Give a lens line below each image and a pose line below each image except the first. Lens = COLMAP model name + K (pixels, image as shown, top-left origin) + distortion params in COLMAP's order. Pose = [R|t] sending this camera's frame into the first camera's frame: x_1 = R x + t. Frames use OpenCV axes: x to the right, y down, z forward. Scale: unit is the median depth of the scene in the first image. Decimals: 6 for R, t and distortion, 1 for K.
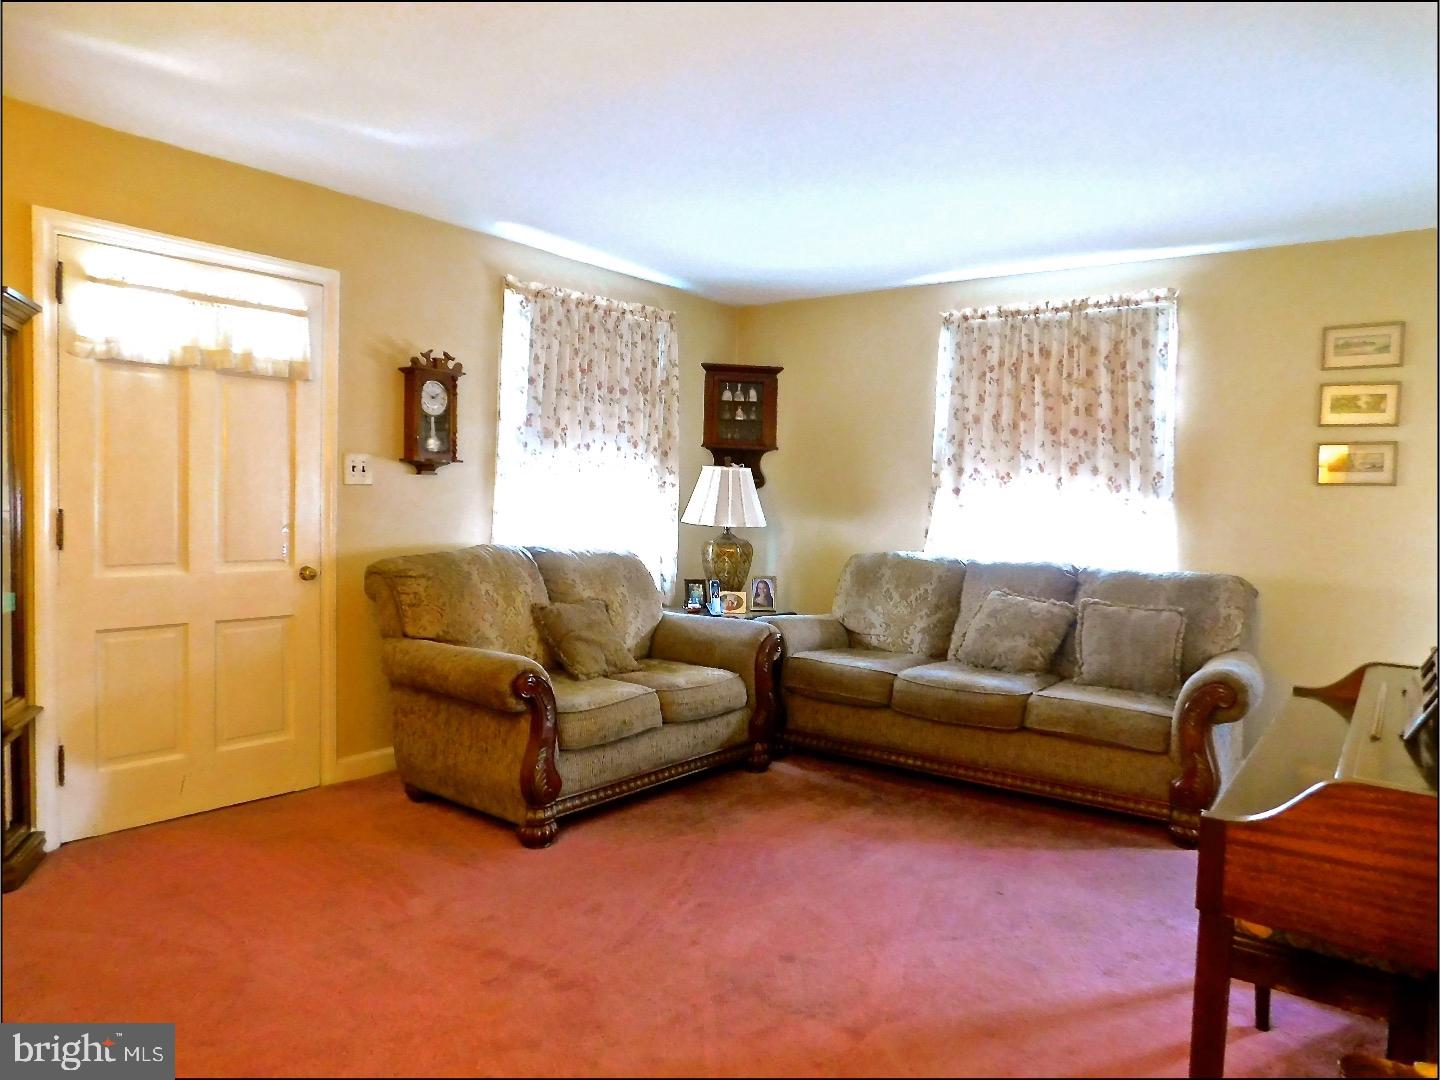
lens RADIAL K [[1040.0, 0, 720.0], [0, 1040.0, 540.0], [0, 0, 1]] dist [0.007257, 0.004107]
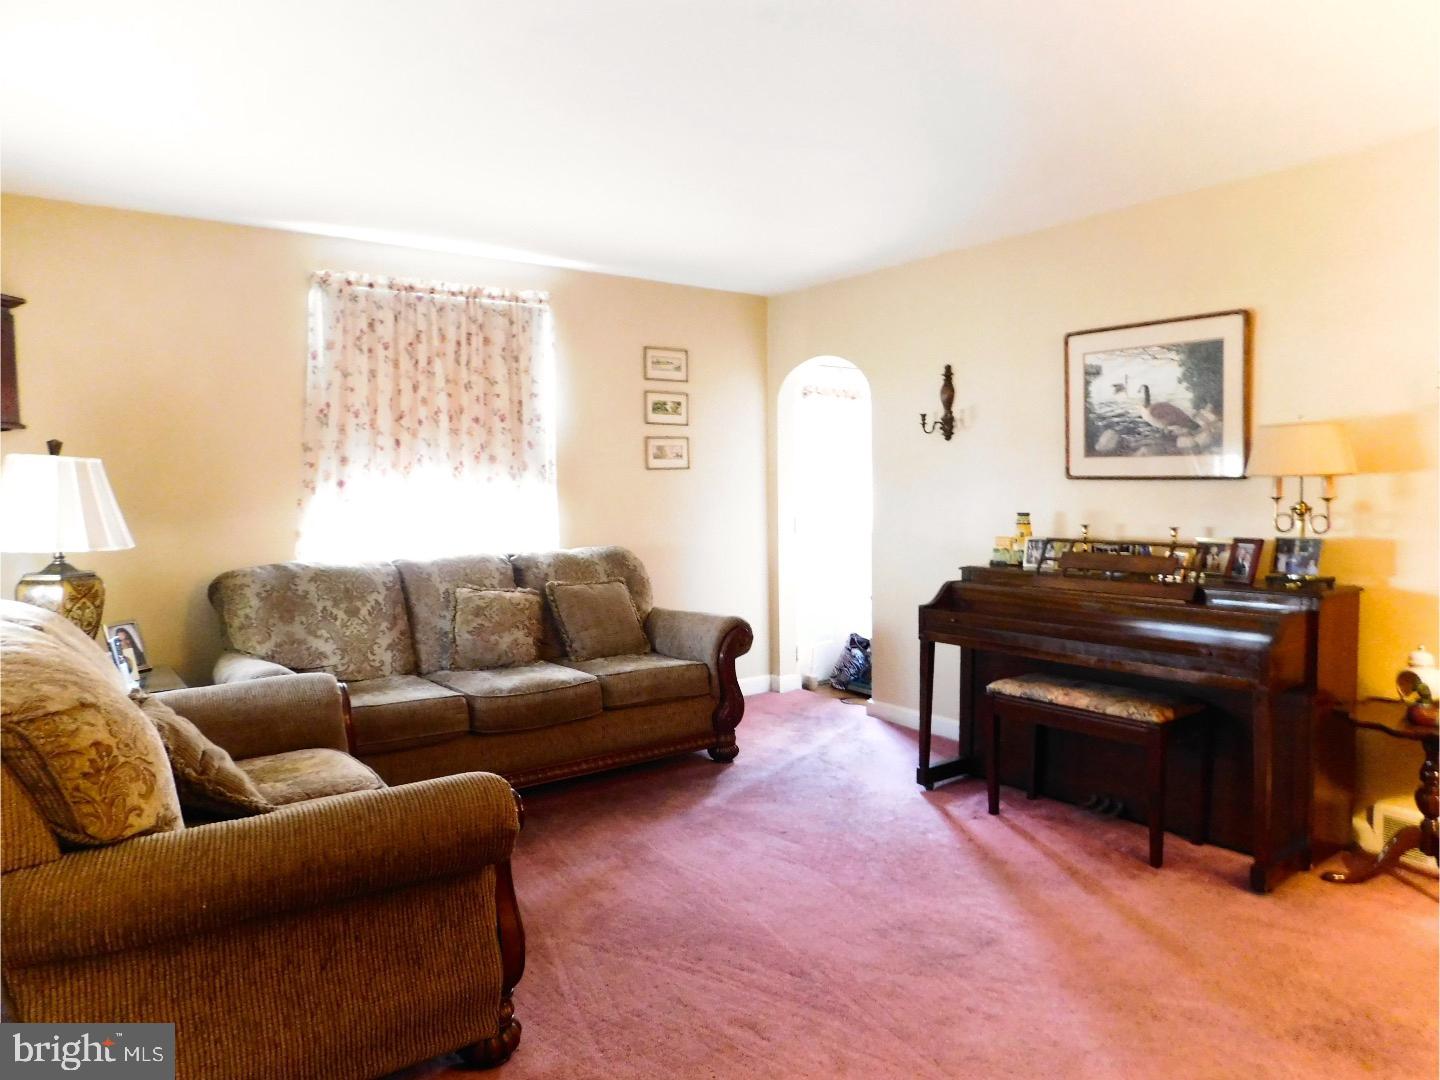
lens RADIAL K [[1021.8, 0, 720.0], [0, 1021.8, 540.0], [0, 0, 1]] dist [-0.000089, 0.004487]
pose [[0.251768, -0.085377, 0.964014, -0.563430], [0.063262, 0.995423, 0.071637, -0.045935], [-0.965718, 0.042949, 0.256016, 0.538070]]
